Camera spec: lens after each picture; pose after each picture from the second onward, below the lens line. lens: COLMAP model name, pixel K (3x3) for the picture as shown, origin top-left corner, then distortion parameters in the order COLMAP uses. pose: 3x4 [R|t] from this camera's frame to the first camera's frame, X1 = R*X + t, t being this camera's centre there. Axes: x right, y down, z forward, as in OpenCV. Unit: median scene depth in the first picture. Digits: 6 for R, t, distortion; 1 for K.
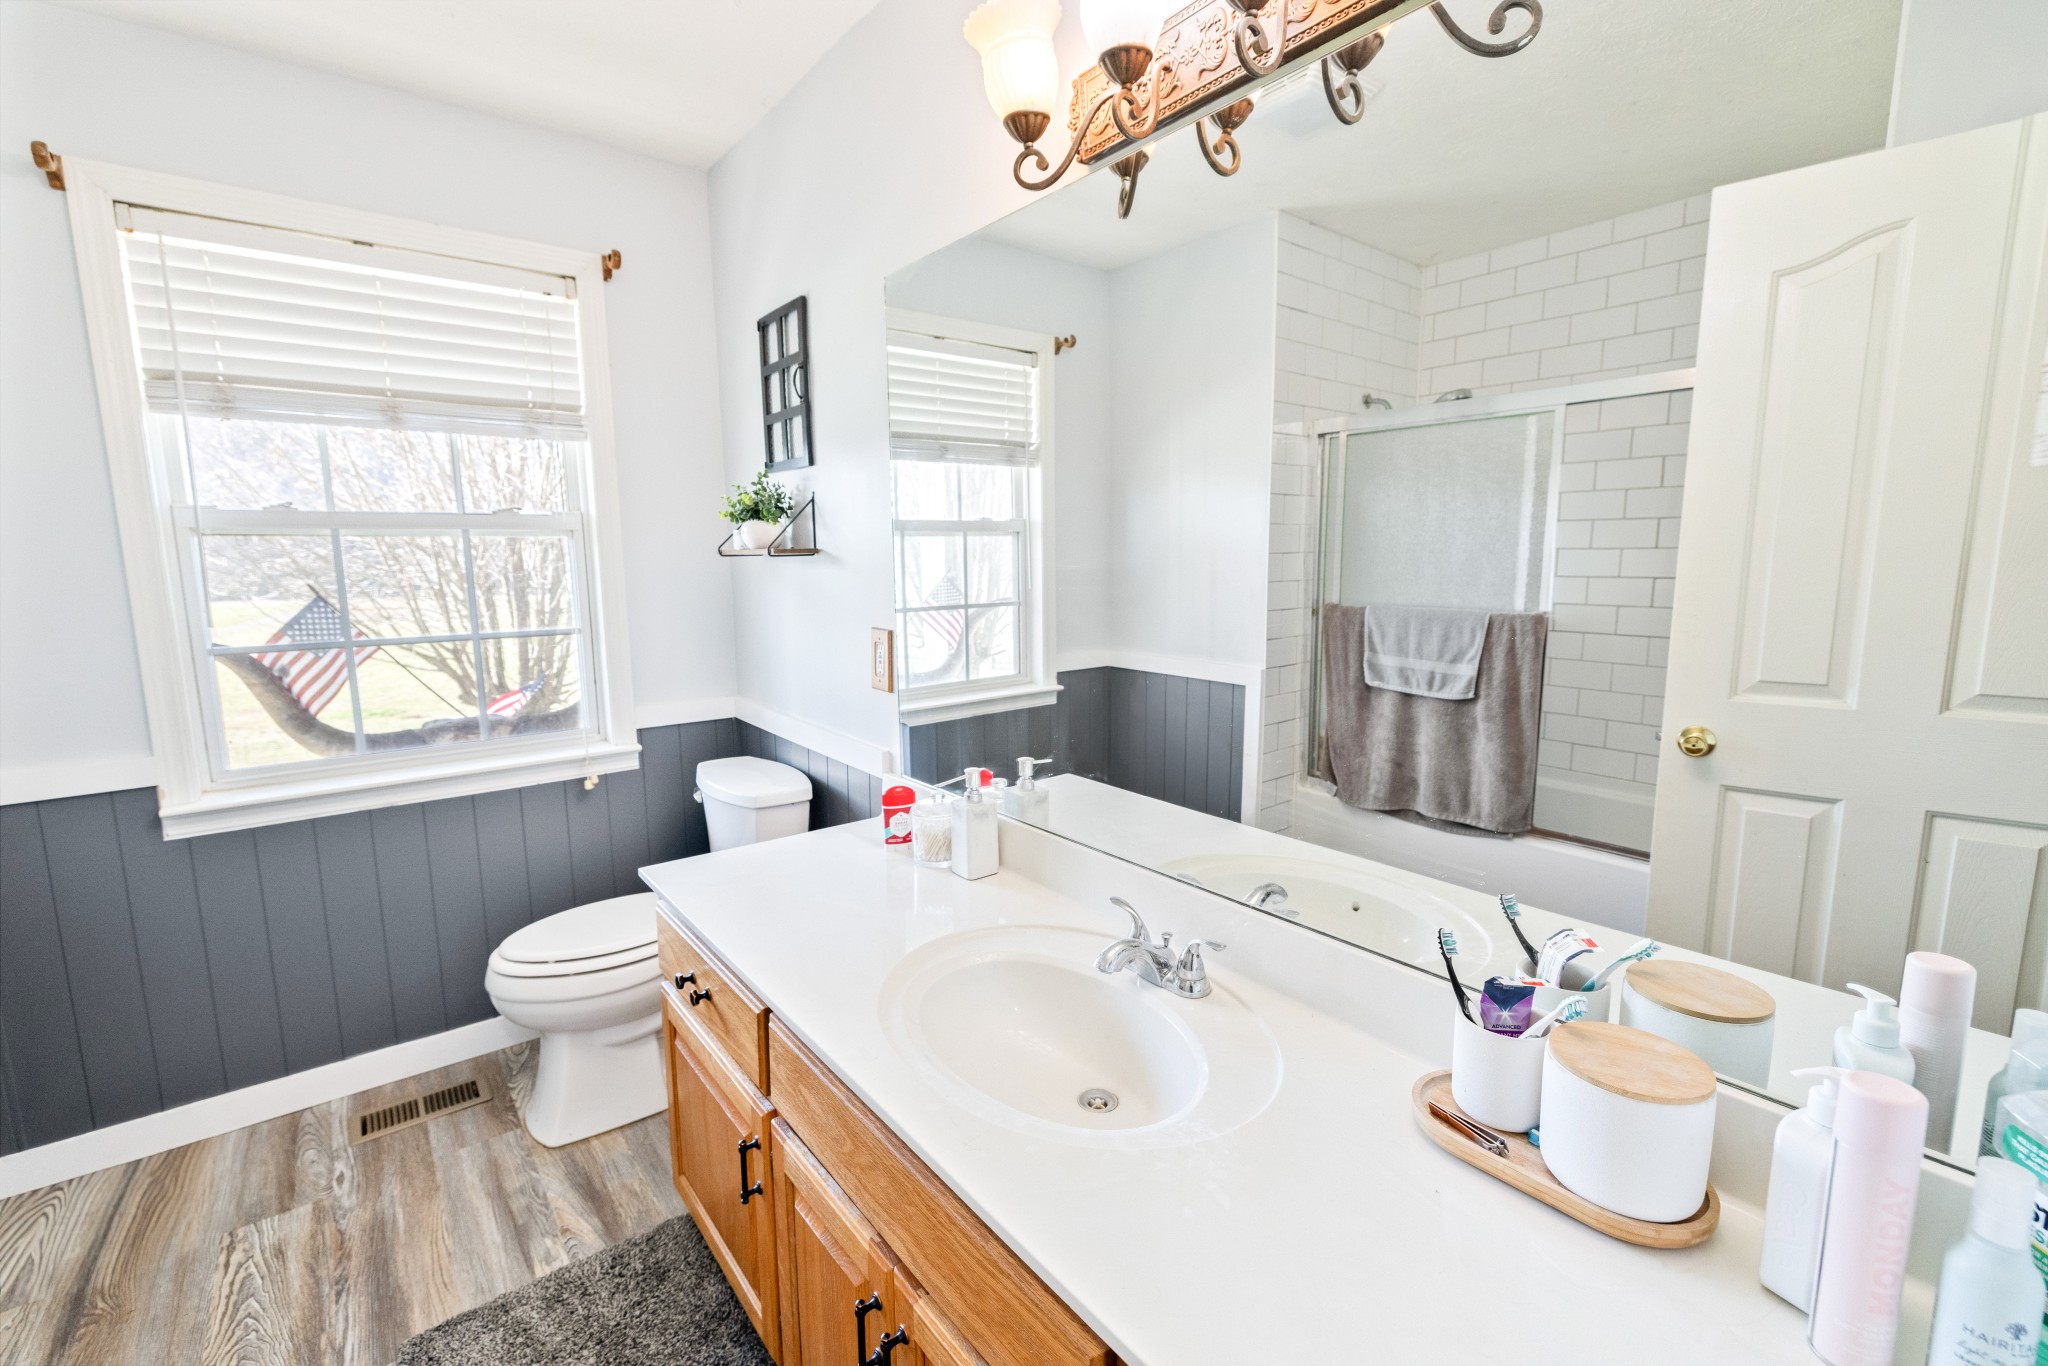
lens RADIAL K [[876.2, 0, 1024.0], [0, 876.2, 683.0], [0, 0, 1]] dist [0.001423, -0.000890]
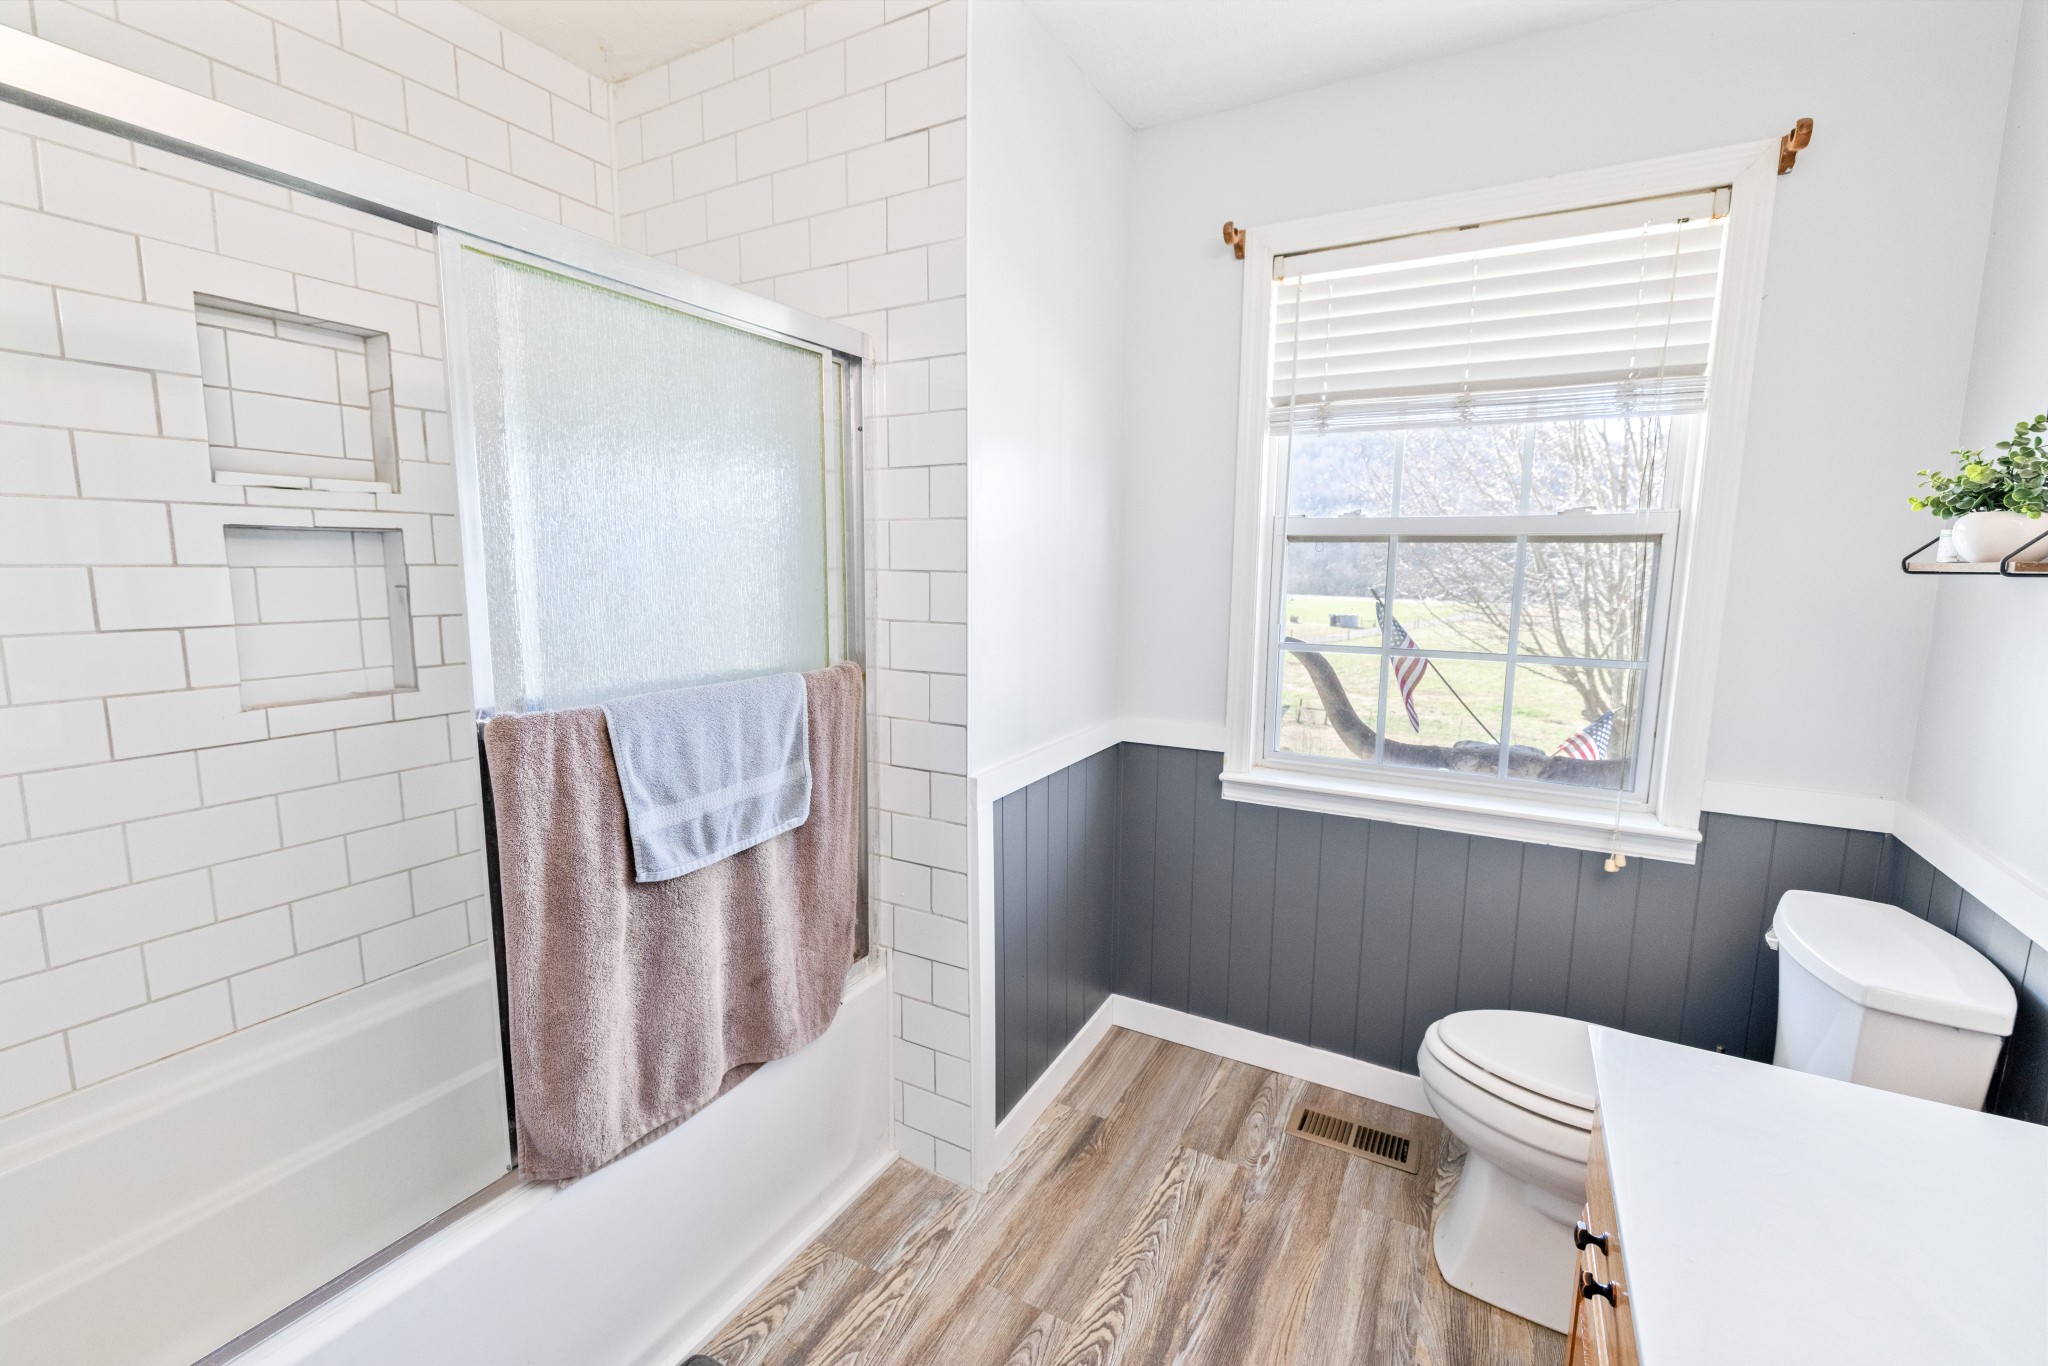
lens RADIAL K [[876.2, 0, 1024.0], [0, 876.2, 683.0], [0, 0, 1]] dist [0.001423, -0.000890]
pose [[0.378918, 0.141236, -0.914589, -0.015256], [-0.150701, 0.984511, 0.089597, -0.038362], [0.913077, 0.103880, 0.394334, 0.251098]]
